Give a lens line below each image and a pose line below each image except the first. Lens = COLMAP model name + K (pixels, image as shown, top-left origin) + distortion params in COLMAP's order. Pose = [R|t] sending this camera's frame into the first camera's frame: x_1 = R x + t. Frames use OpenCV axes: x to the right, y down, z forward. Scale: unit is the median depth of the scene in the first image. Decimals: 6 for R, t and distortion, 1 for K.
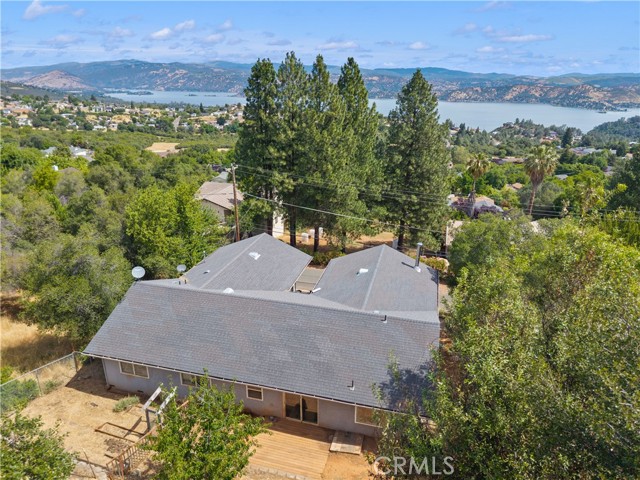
lens RADIAL K [[428.0, 0, 320.0], [0, 428.0, 240.0], [0, 0, 1]] dist [0.024805, -0.025172]
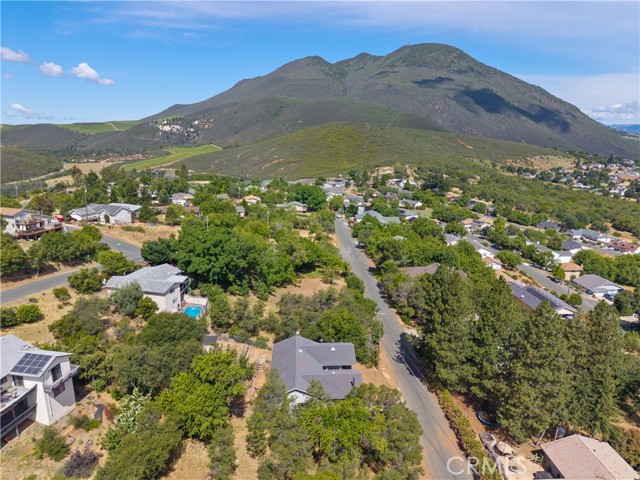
lens RADIAL K [[428.0, 0, 320.0], [0, 428.0, 240.0], [0, 0, 1]] dist [0.024805, -0.025172]
pose [[0.300462, 0.232159, -0.925108, 0.099665], [-0.335551, 0.933649, 0.125320, -0.042266], [0.892820, 0.272767, 0.358427, -0.008394]]
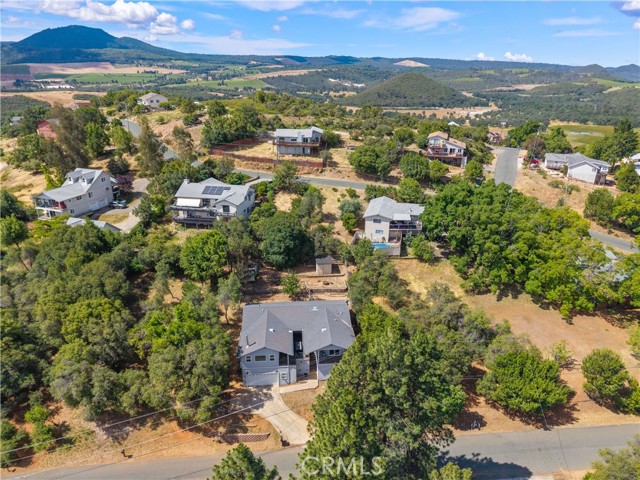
lens RADIAL K [[428.0, 0, 320.0], [0, 428.0, 240.0], [0, 0, 1]] dist [0.024805, -0.025172]
pose [[-0.945536, 0.108918, -0.306753, 0.024783], [-0.123638, 0.751572, 0.647961, -0.081518], [0.301122, 0.650597, -0.697172, 0.104068]]
